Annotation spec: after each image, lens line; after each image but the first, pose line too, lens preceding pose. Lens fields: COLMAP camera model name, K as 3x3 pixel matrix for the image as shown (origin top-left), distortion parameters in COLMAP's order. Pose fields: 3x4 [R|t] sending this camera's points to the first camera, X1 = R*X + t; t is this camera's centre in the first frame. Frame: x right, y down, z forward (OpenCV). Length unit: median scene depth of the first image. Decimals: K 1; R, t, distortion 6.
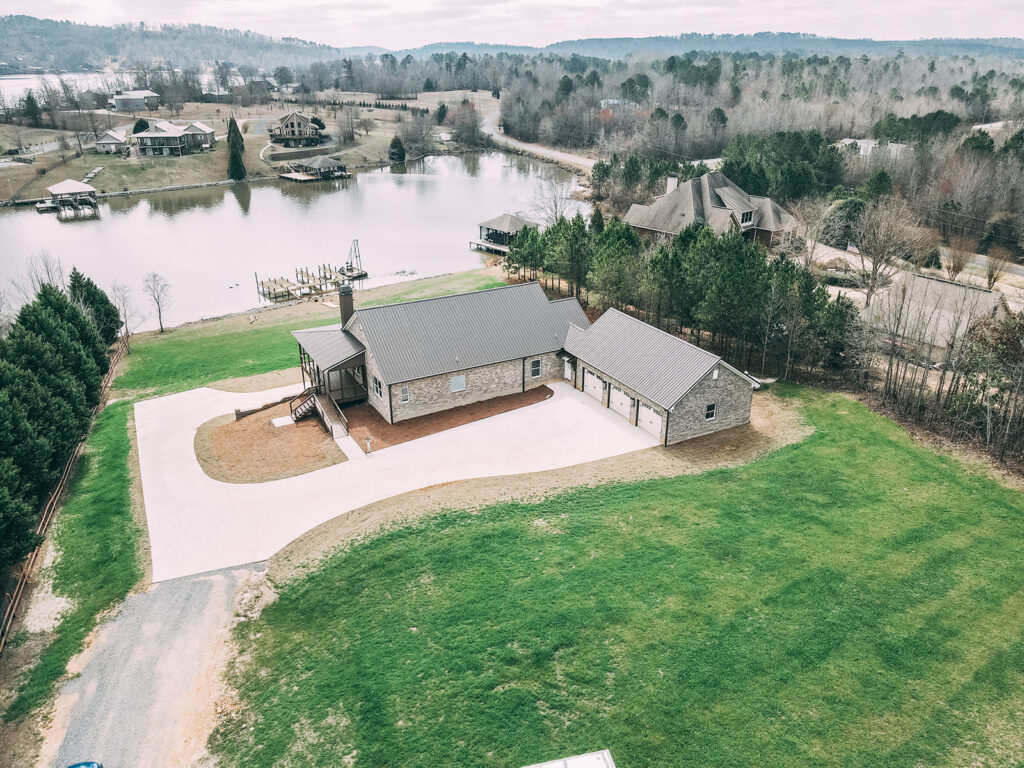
lens RADIAL K [[751.7, 0, 512.0], [0, 751.7, 384.0], [0, 0, 1]] dist [0.013928, 0.010698]
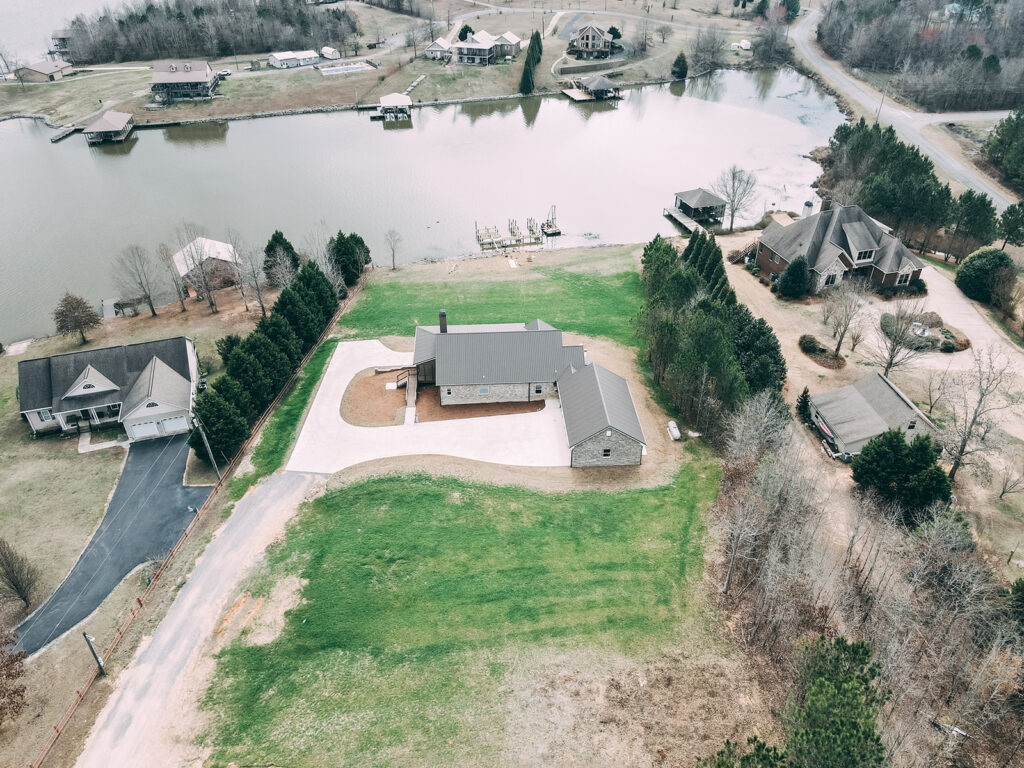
lens RADIAL K [[751.7, 0, 512.0], [0, 751.7, 384.0], [0, 0, 1]] dist [0.013928, 0.010698]
pose [[0.899196, 0.244591, -0.362796, 0.542889], [-0.170648, 0.959543, 0.223955, -0.369335], [0.402896, -0.139469, 0.904557, -0.431241]]
